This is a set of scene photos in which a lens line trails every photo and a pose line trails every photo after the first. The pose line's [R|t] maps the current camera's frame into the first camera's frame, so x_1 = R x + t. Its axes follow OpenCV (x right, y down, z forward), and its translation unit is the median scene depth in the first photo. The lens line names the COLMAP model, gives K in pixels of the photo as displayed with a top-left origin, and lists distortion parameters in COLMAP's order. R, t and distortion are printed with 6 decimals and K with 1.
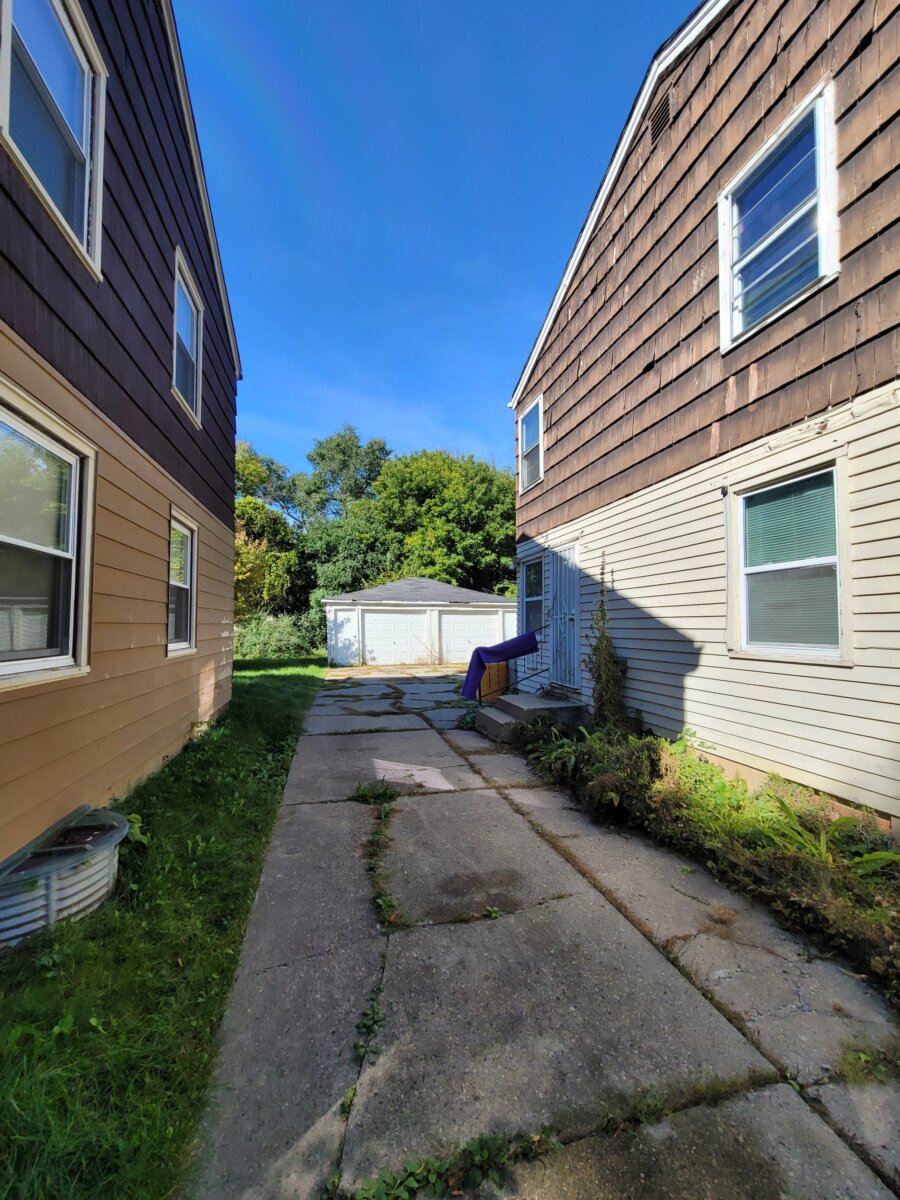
lens RADIAL K [[497.2, 0, 446.4], [0, 497.2, 602.2], [0, 0, 1]] dist [-0.010838, 0.003739]
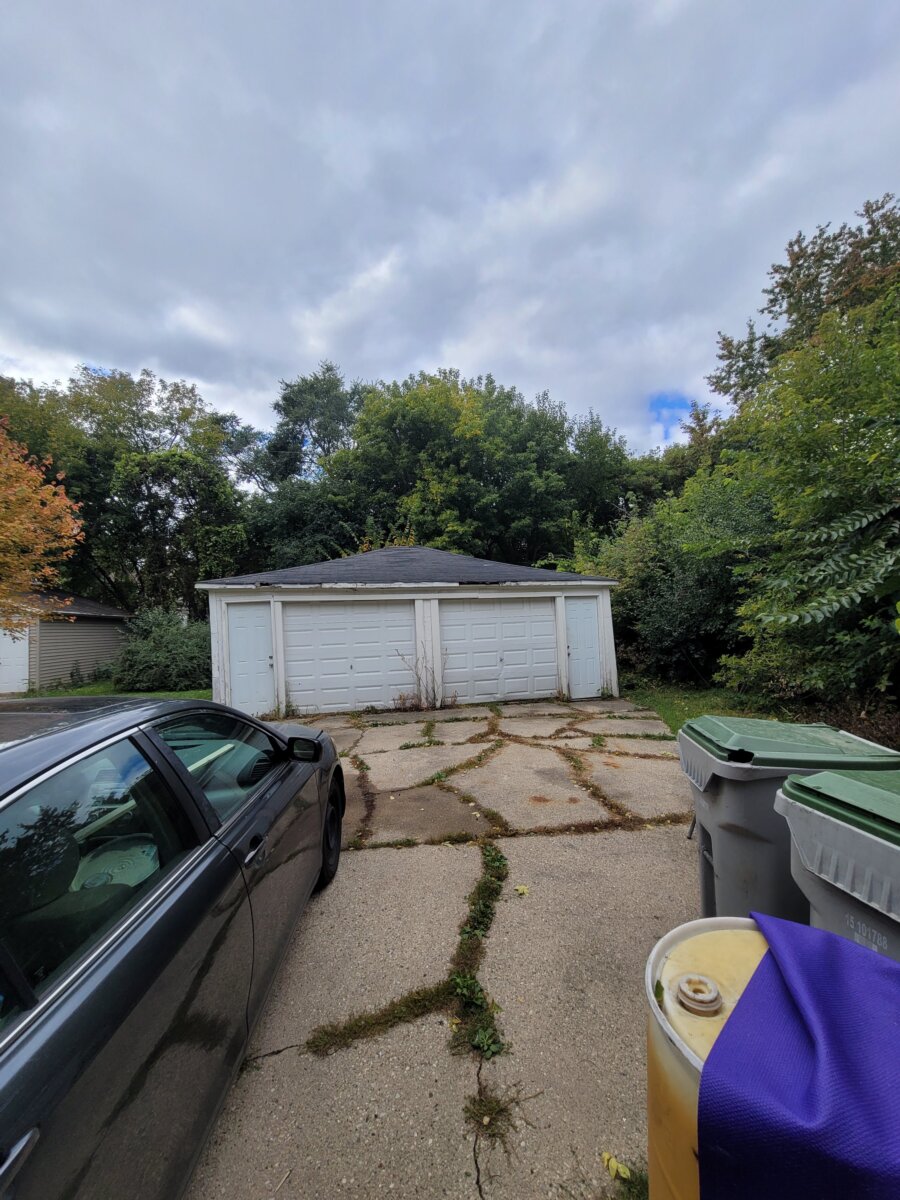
lens RADIAL K [[497.2, 0, 448.9], [0, 497.2, 600.3], [0, 0, 1]] dist [-0.010838, 0.003739]
pose [[0.998896, -0.030003, -0.036135, 0.049476], [0.030196, 0.999532, 0.004796, 0.061540], [0.035974, -0.005882, 0.999335, 2.027238]]
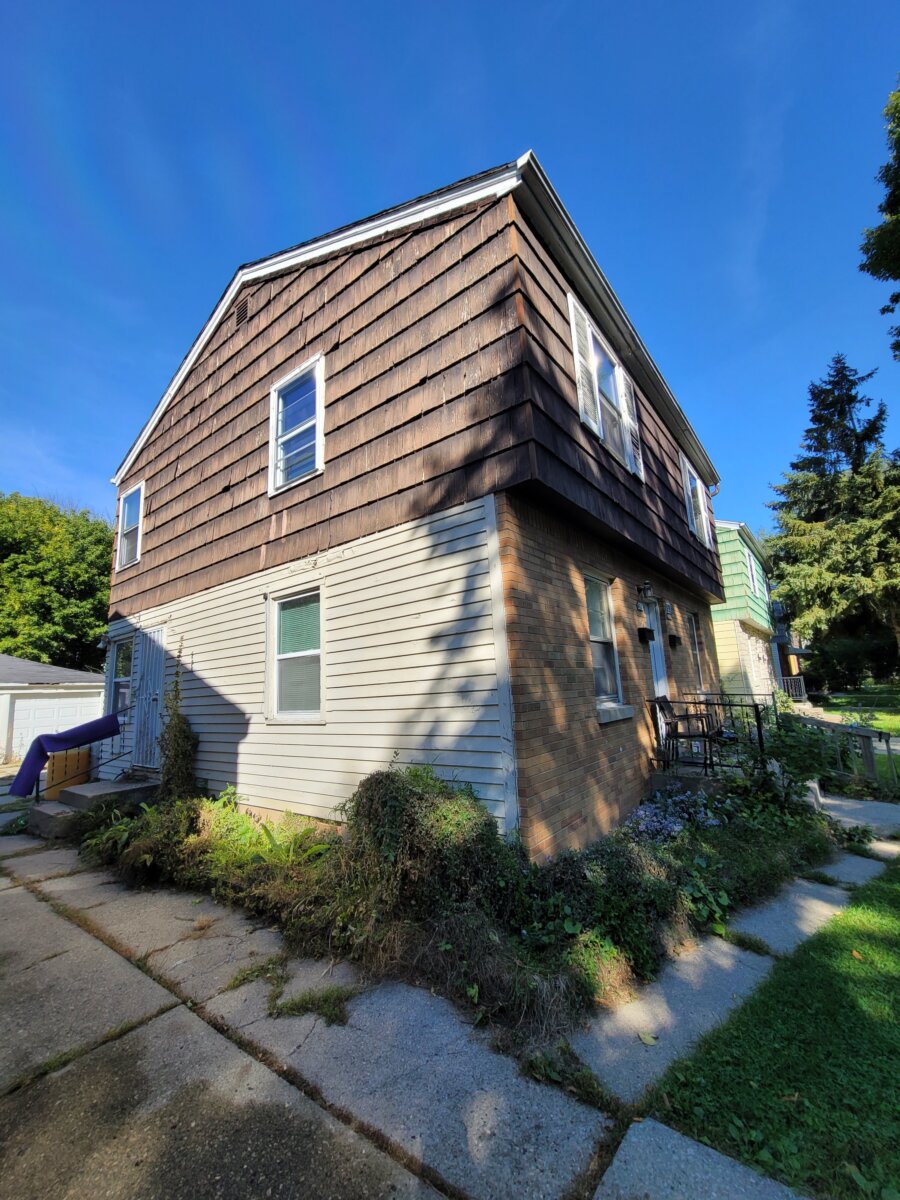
lens RADIAL K [[497.2, 0, 447.8], [0, 497.2, 603.9], [0, 0, 1]] dist [-0.010838, 0.003739]
pose [[0.777426, 0.074123, 0.624592, 0.096484], [0.019151, 0.989782, -0.141299, -0.006708], [-0.628683, 0.121811, 0.768062, -0.287524]]
